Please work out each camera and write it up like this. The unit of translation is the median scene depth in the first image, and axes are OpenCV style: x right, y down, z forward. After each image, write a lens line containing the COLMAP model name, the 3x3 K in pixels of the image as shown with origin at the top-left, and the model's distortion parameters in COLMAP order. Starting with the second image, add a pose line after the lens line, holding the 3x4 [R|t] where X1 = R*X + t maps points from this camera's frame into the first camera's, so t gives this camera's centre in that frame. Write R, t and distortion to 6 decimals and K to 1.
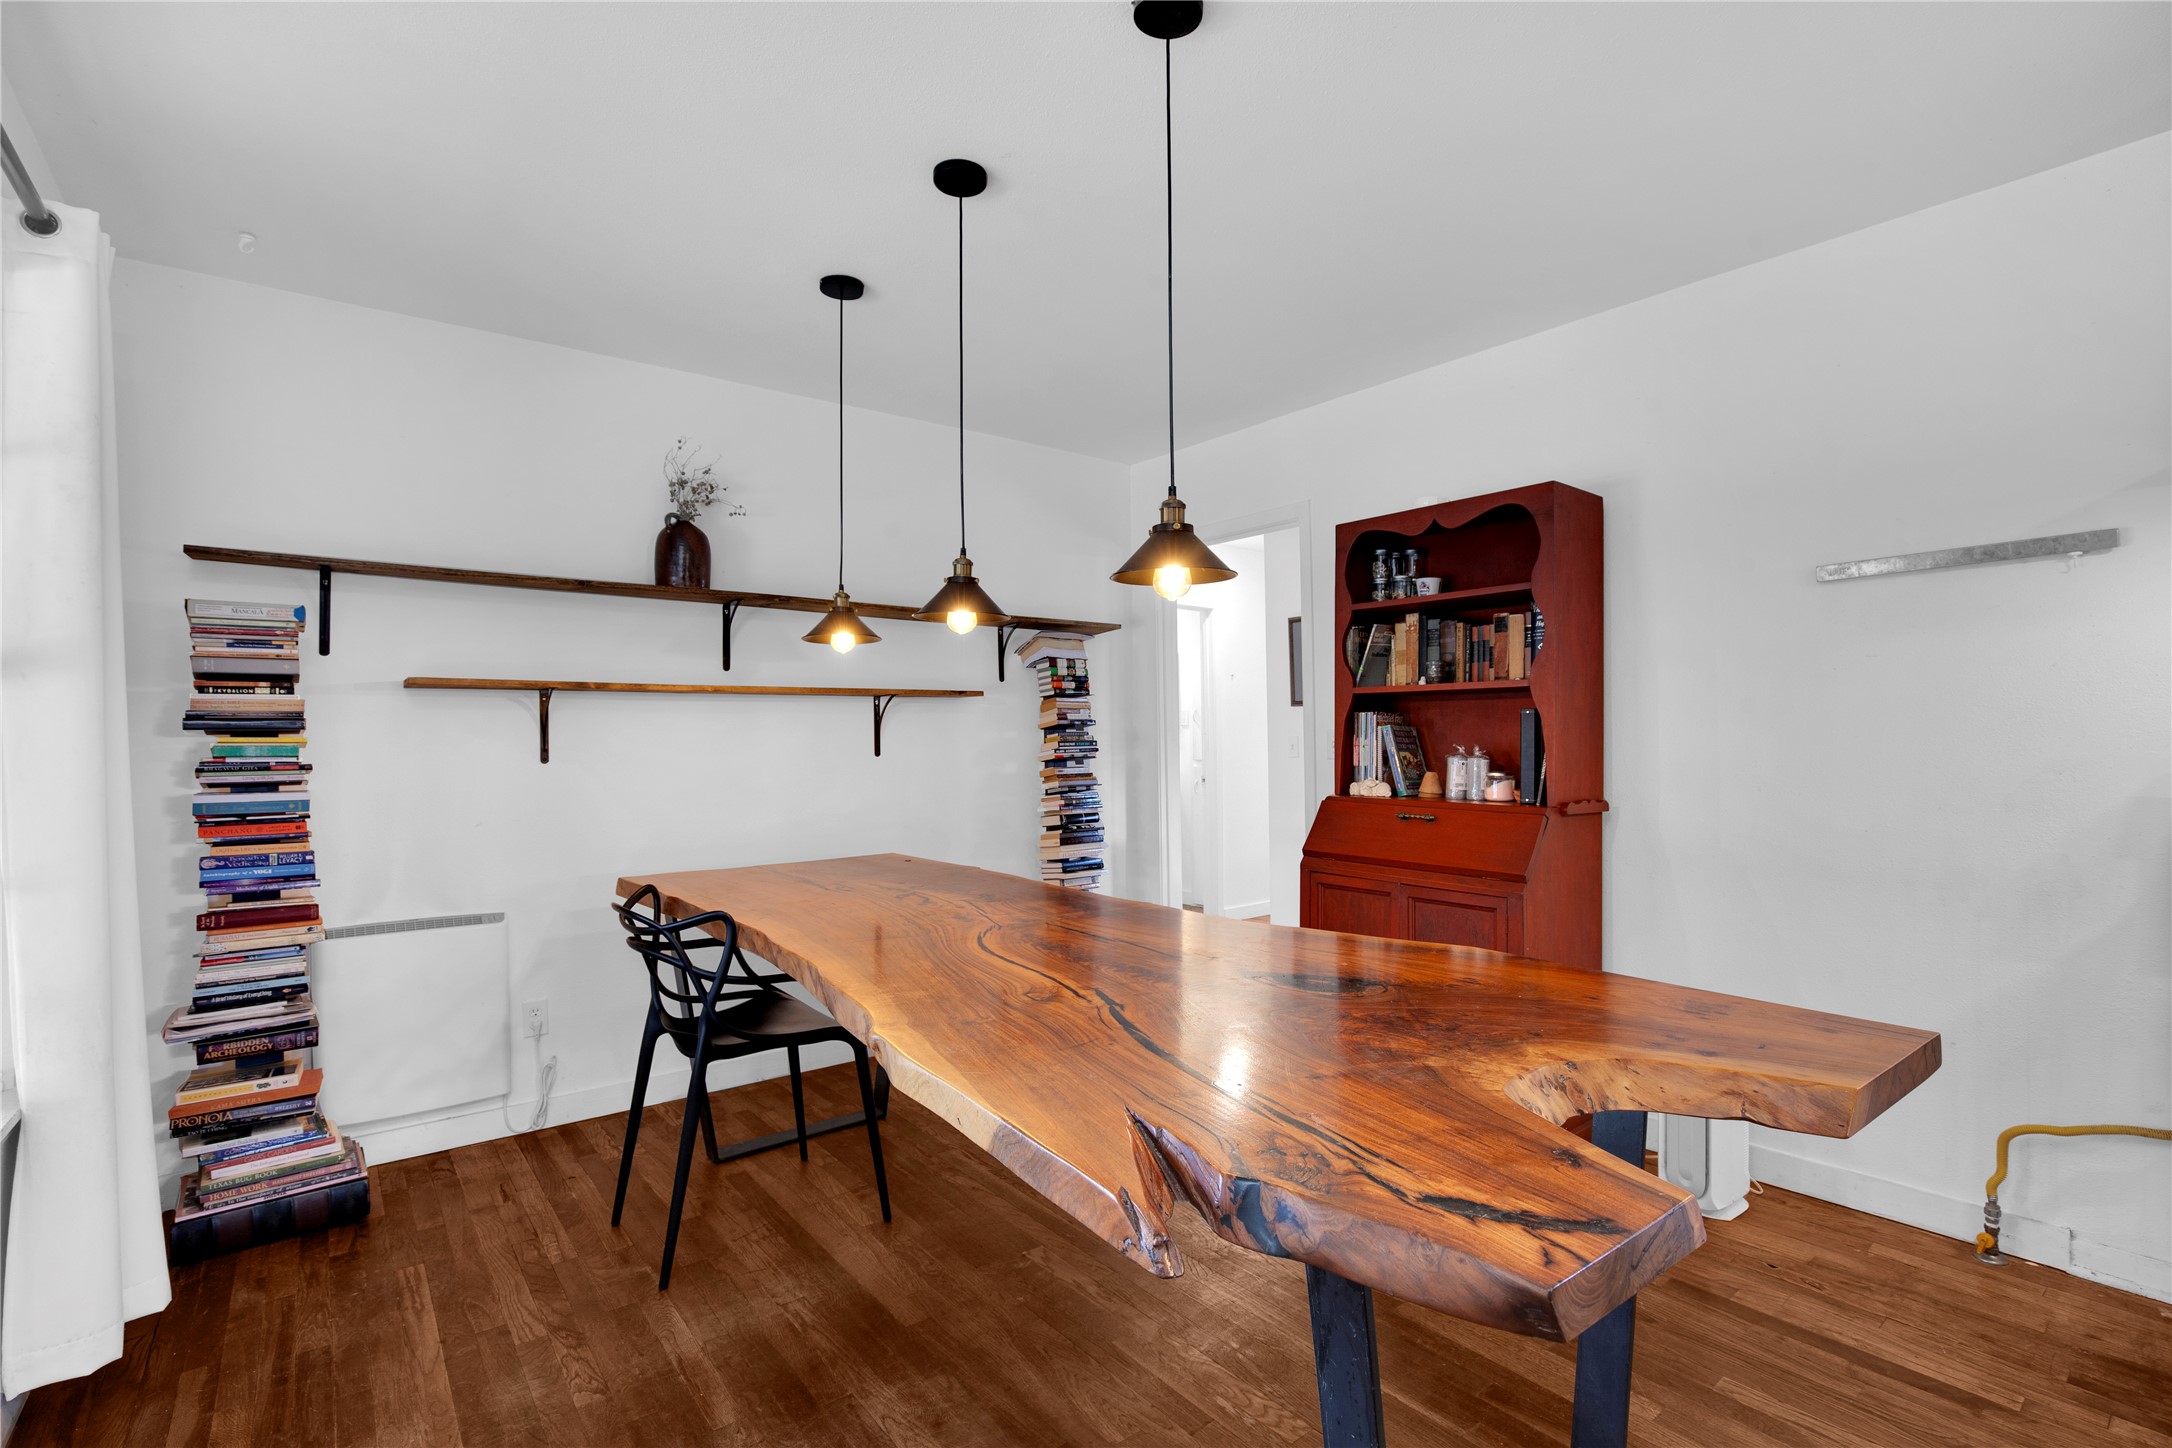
lens RADIAL K [[1002.6, 0, 1086.0], [0, 1002.6, 724.0], [0, 0, 1]] dist [-0.028200, 0.004649]
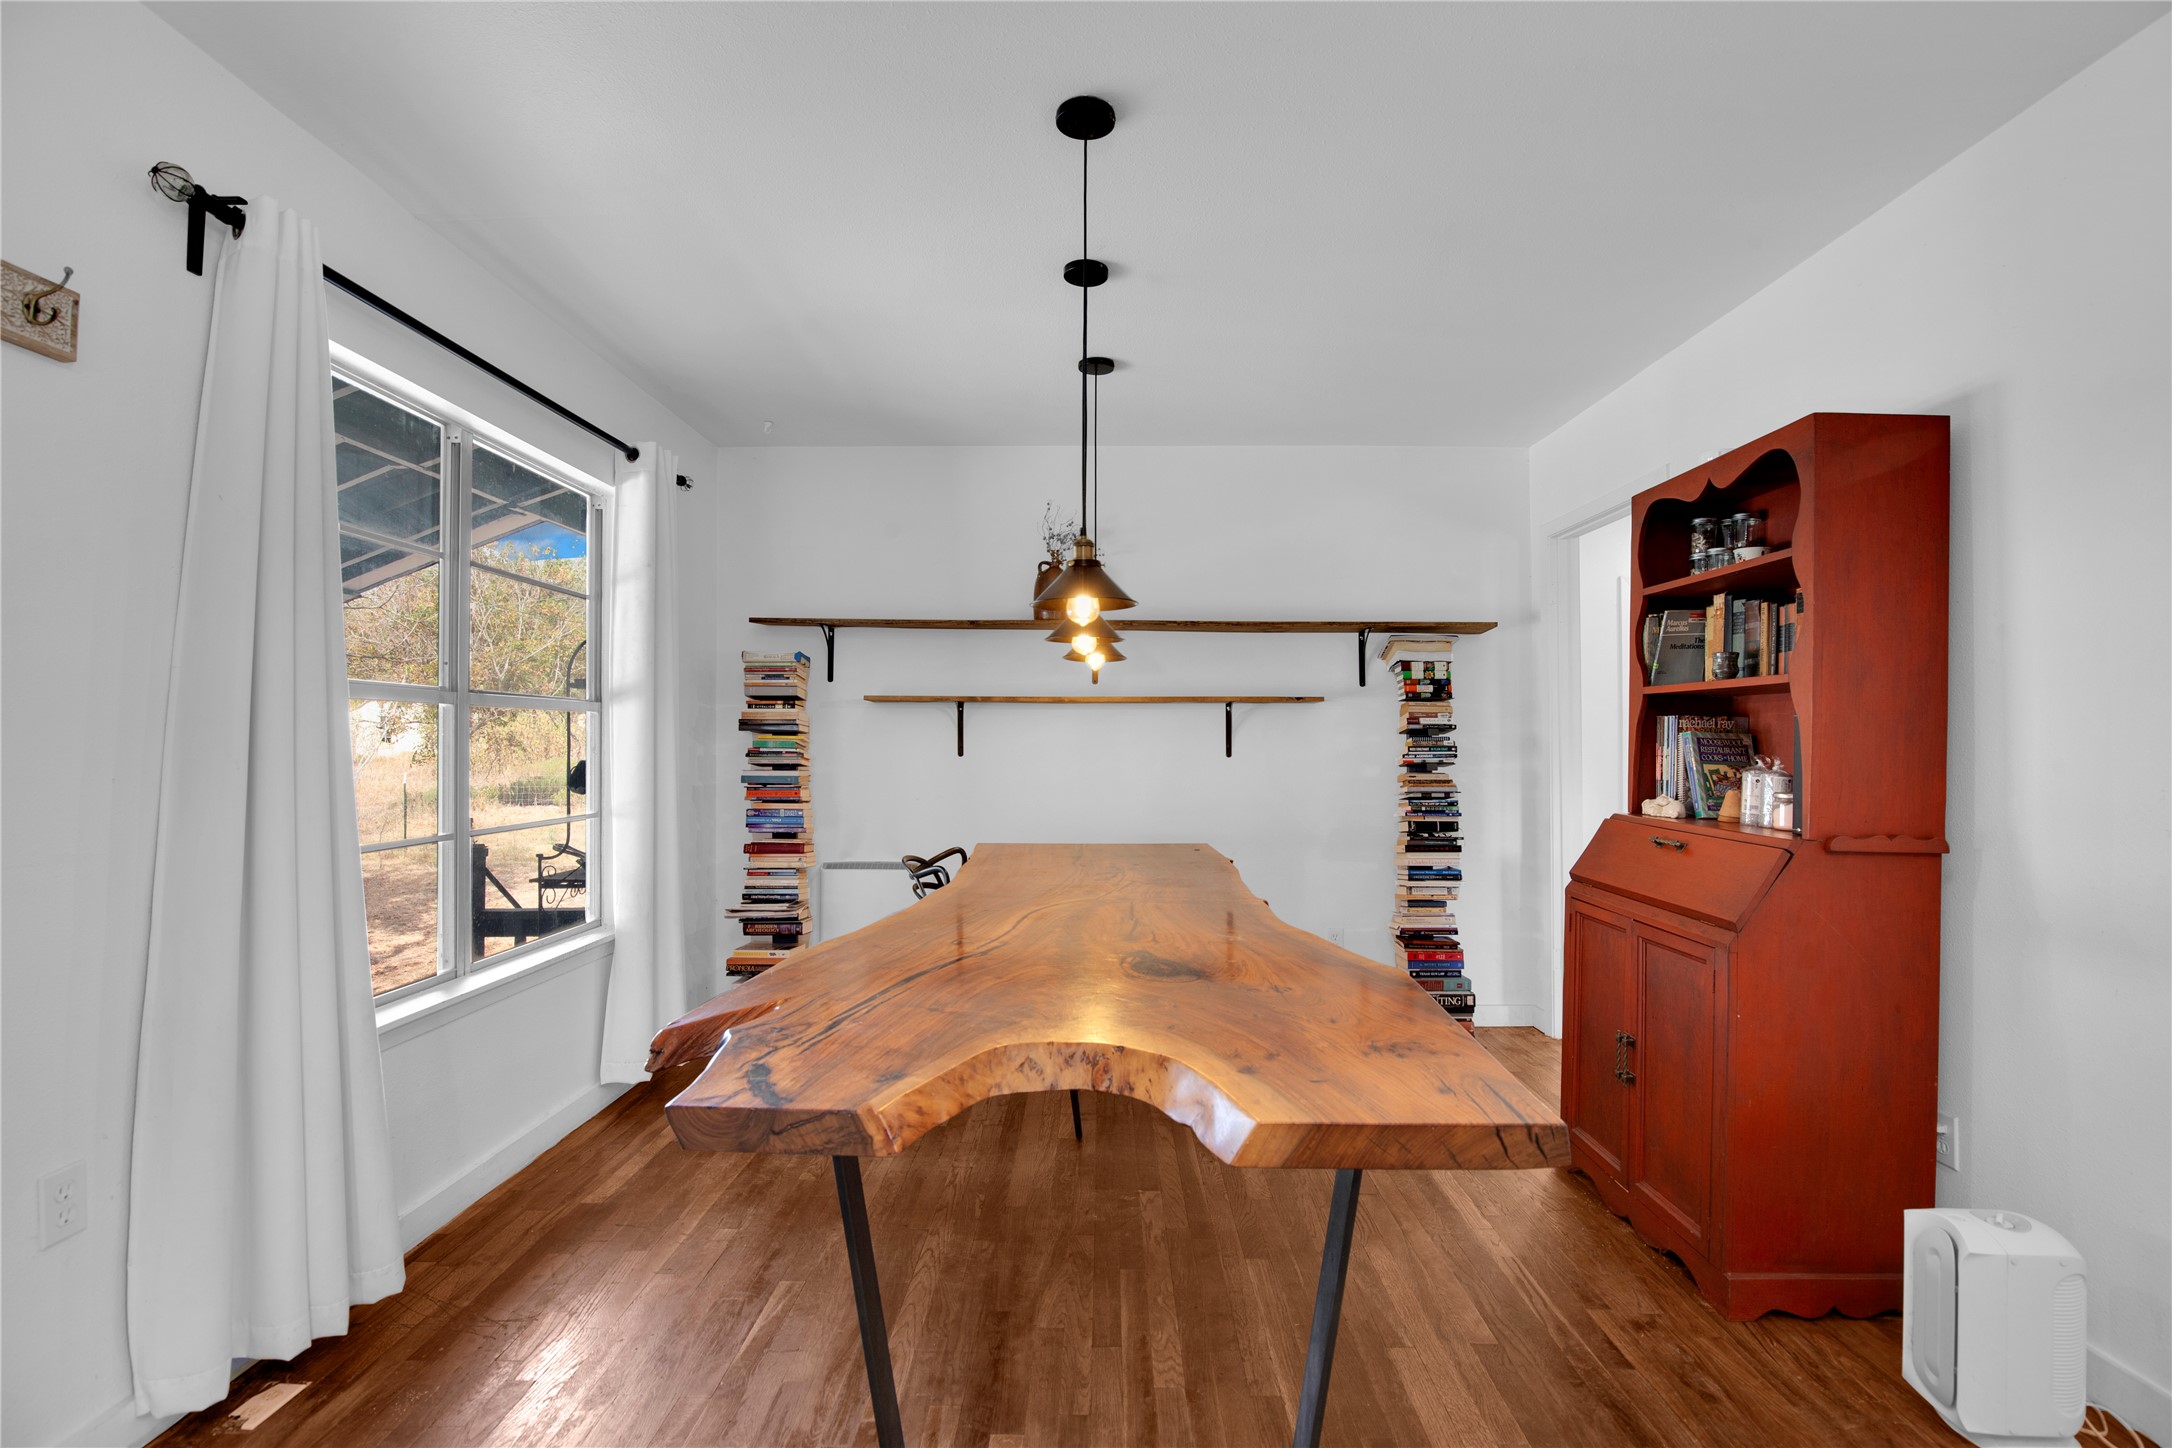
lens RADIAL K [[1002.6, 0, 1086.0], [0, 1002.6, 724.0], [0, 0, 1]] dist [-0.028200, 0.004649]
pose [[0.773359, 0.000798, -0.633968, 0.449026], [-0.002080, 0.999997, -0.001279, -0.003199], [0.633965, 0.002308, 0.773359, 0.052910]]
